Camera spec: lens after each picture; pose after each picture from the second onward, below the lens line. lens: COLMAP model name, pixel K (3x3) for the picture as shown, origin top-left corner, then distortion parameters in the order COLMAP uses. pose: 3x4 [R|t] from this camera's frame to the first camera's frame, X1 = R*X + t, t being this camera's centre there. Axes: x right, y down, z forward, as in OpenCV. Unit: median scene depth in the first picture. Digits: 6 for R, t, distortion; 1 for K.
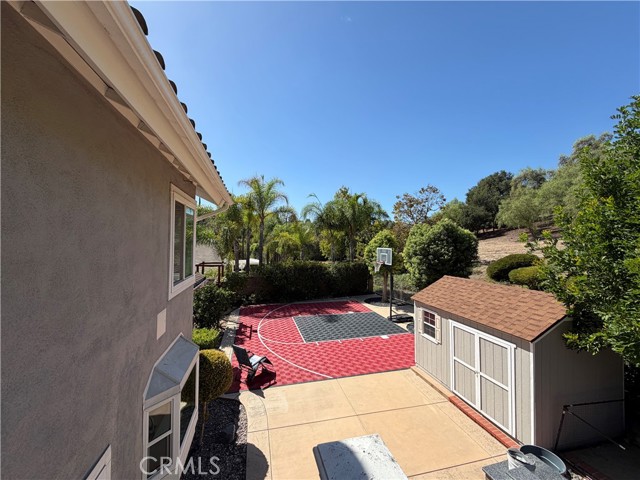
lens RADIAL K [[254.7, 0, 318.2], [0, 254.7, 240.2], [0, 0, 1]] dist [-0.000920, -0.000198]
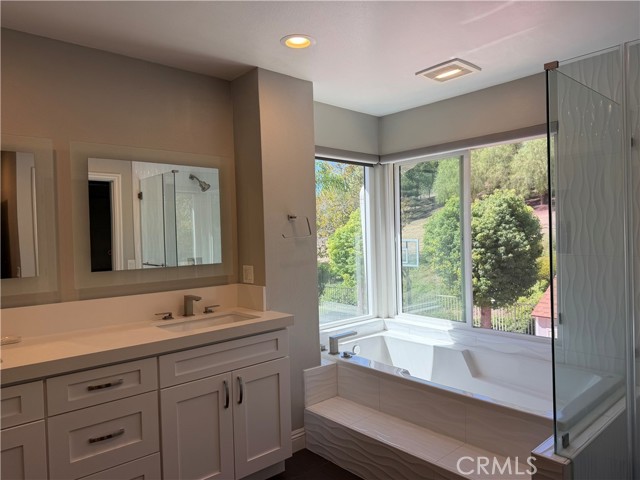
lens RADIAL K [[450.0, 0, 319.9], [0, 450.0, 239.1], [0, 0, 1]] dist [0.044108, -0.038563]
pose [[0.886900, -0.045135, 0.459752, -0.446805], [0.034302, 0.998902, 0.031894, -0.011017], [-0.460687, -0.012516, 0.887474, 0.175955]]
